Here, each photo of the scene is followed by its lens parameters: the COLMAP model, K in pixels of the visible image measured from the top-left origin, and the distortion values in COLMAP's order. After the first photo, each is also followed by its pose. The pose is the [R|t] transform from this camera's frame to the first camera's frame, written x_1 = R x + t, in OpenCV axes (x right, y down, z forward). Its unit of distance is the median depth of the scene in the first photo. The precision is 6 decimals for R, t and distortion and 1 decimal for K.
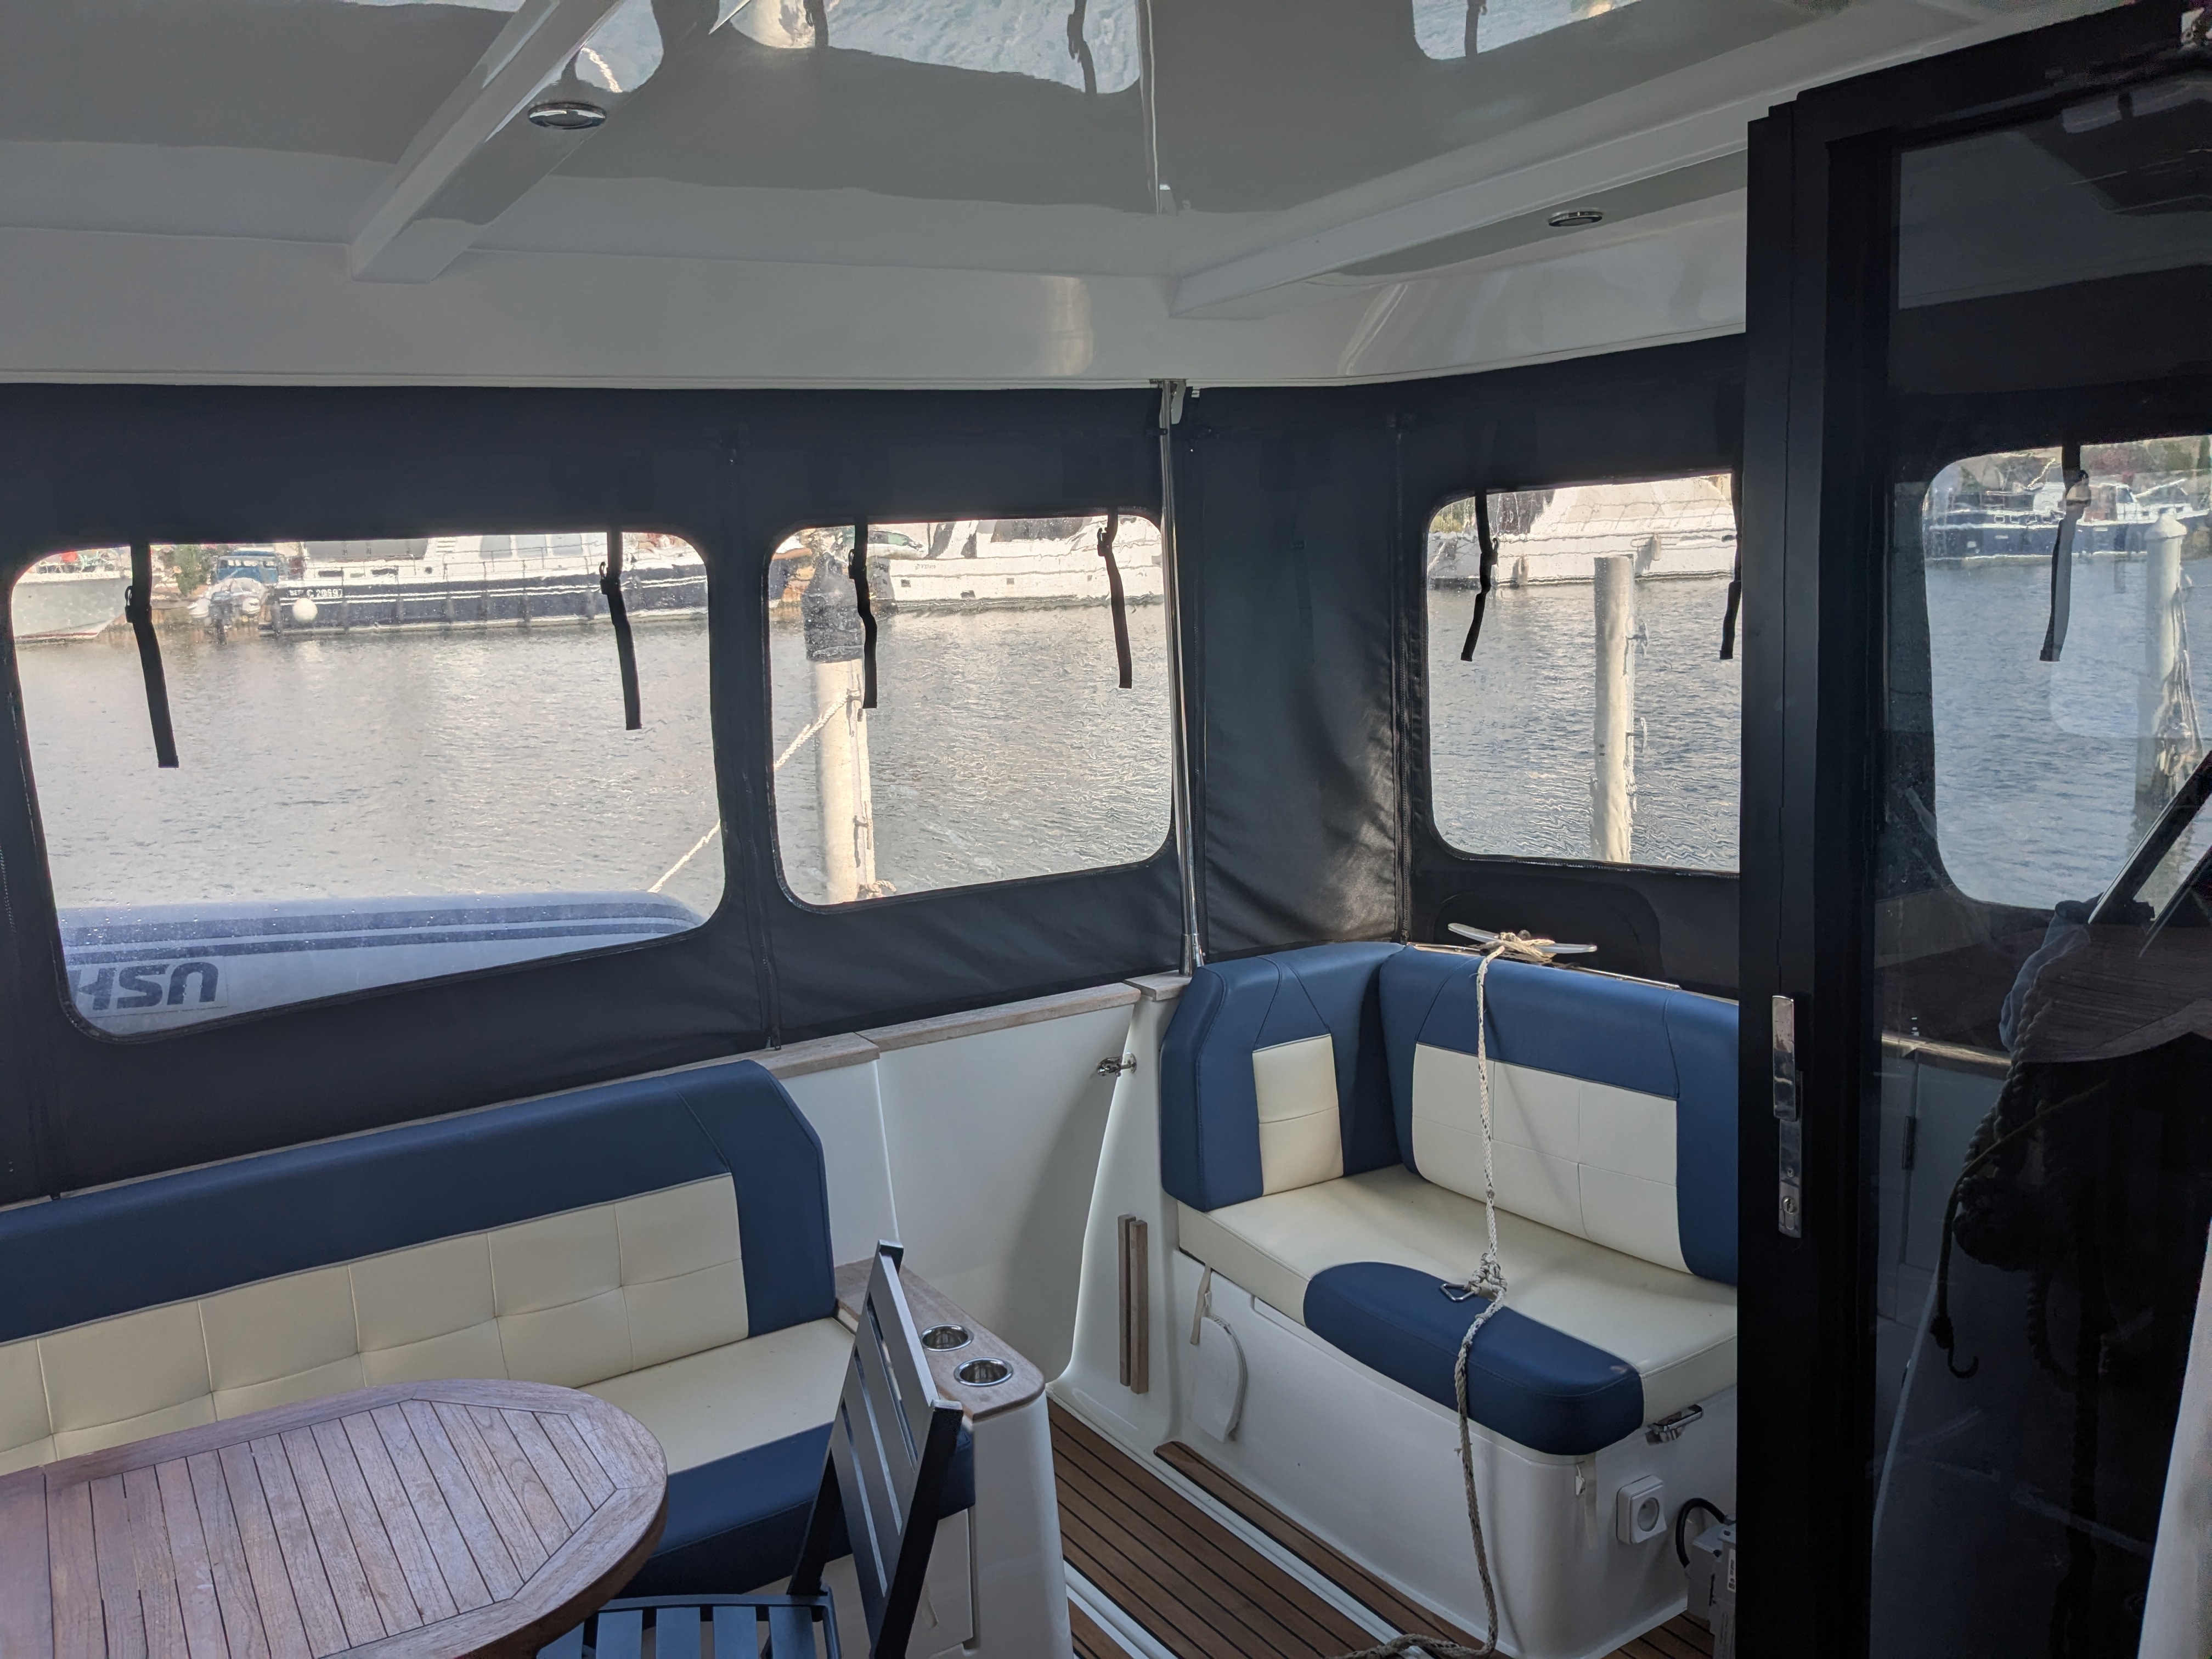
lens RADIAL K [[1740.5, 0, 1096.5], [0, 1740.5, 810.8], [0, 0, 1]] dist [0.046281, -0.076037]
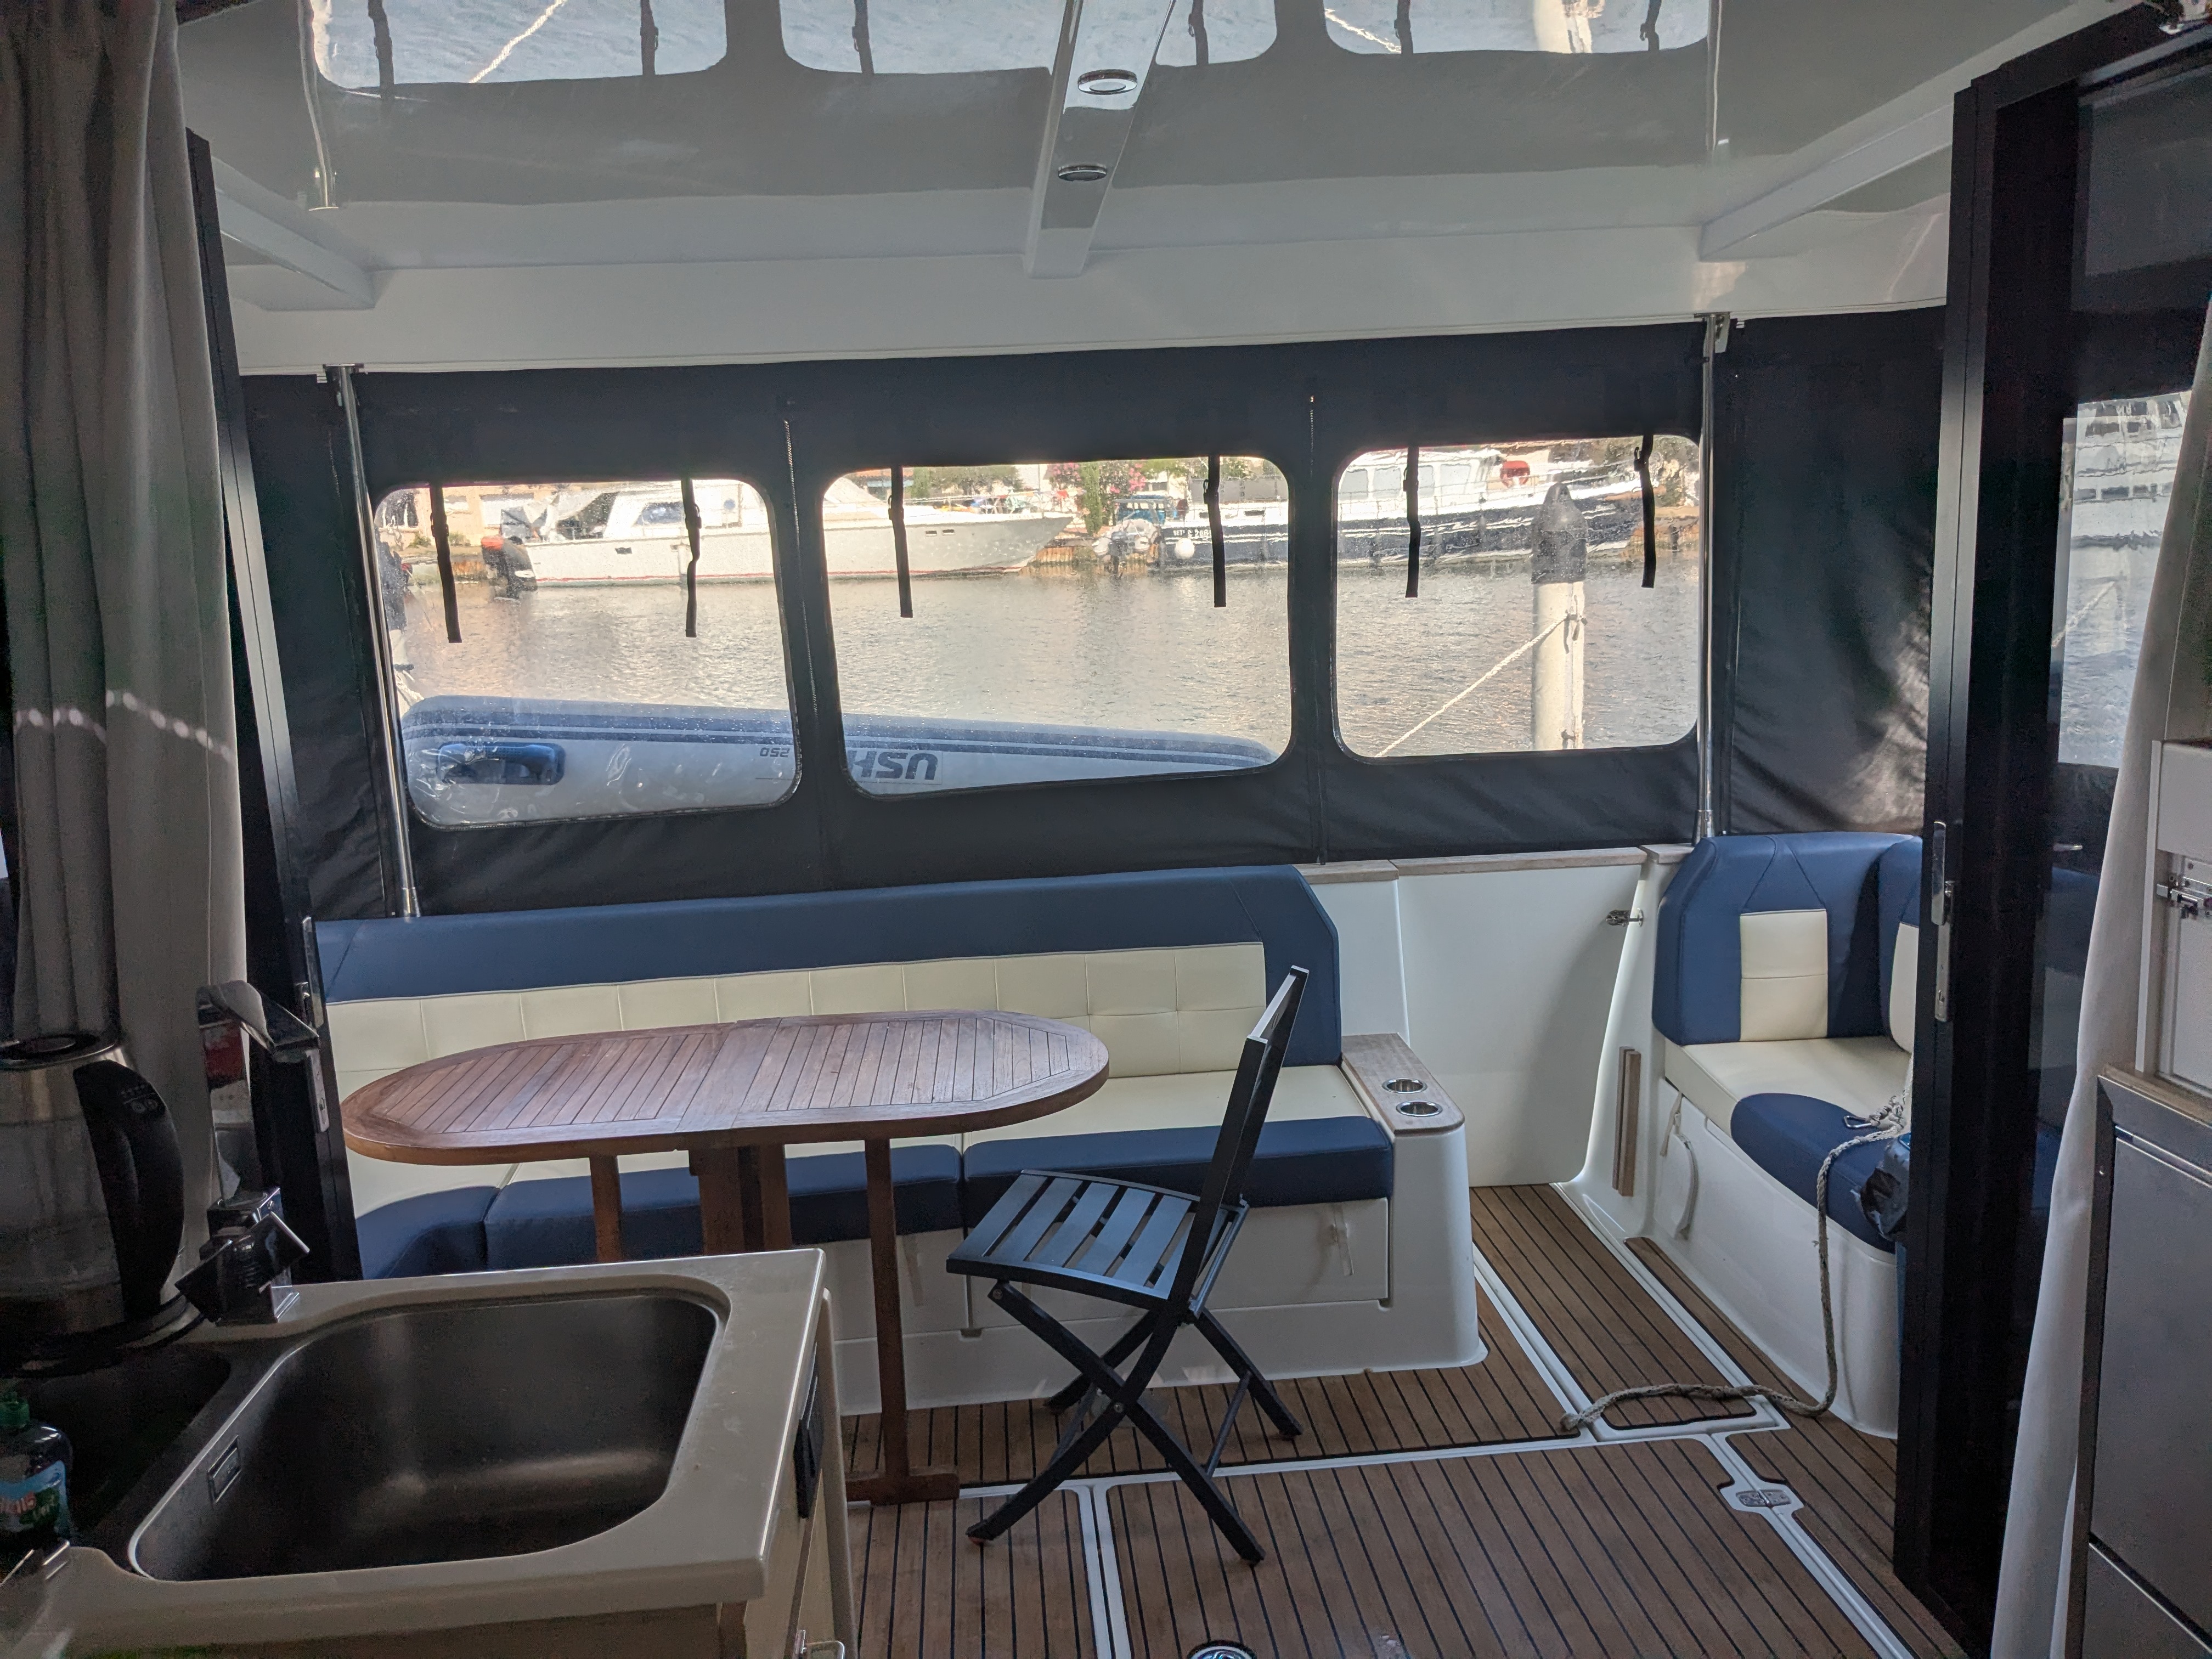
lens RADIAL K [[1740.5, 0, 1101.0], [0, 1740.5, 862.5], [0, 0, 1]] dist [0.046281, -0.076037]
pose [[0.886255, 0.089346, -0.454499, 0.237465], [-0.061718, 0.995249, 0.075300, 0.045114], [0.459067, -0.038684, 0.887559, -0.199398]]
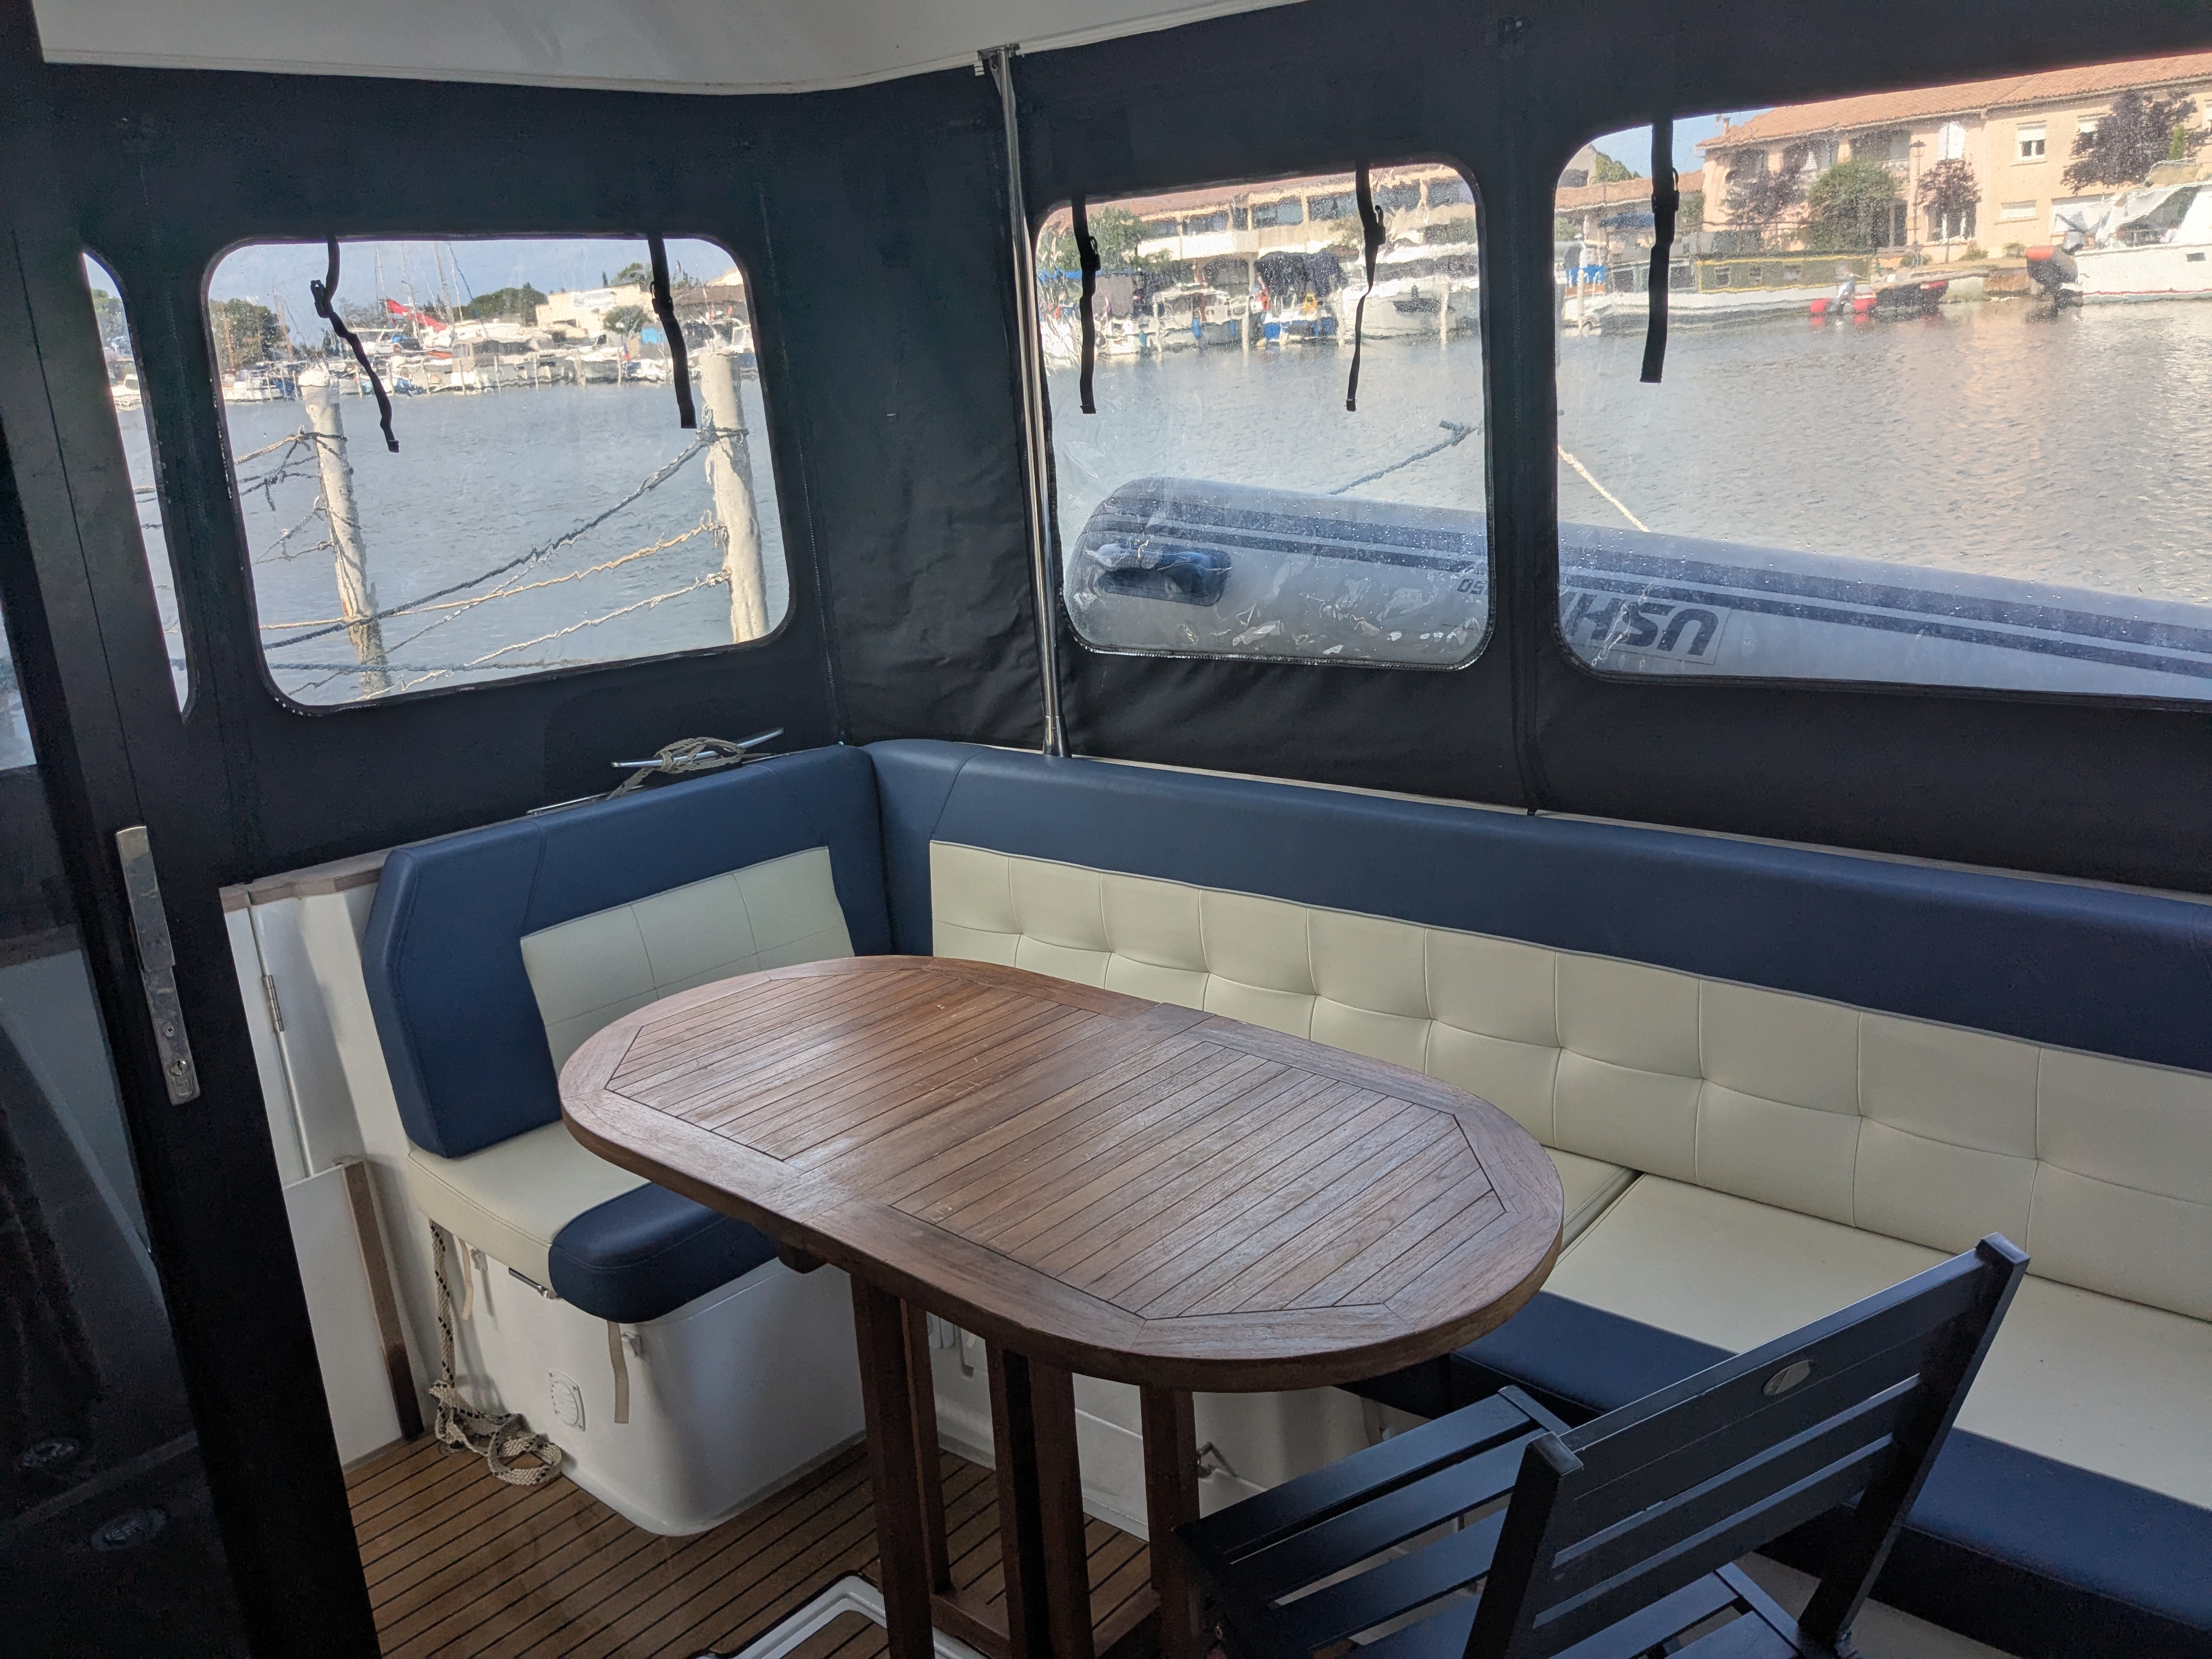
lens RADIAL K [[1740.5, 0, 1116.2], [0, 1740.5, 829.1], [0, 0, 1]] dist [0.046281, -0.076037]
pose [[0.267703, 0.279272, -0.922140, 0.206870], [-0.080935, 0.960207, 0.267305, -0.016285], [0.960096, 0.003075, 0.279654, 0.357953]]
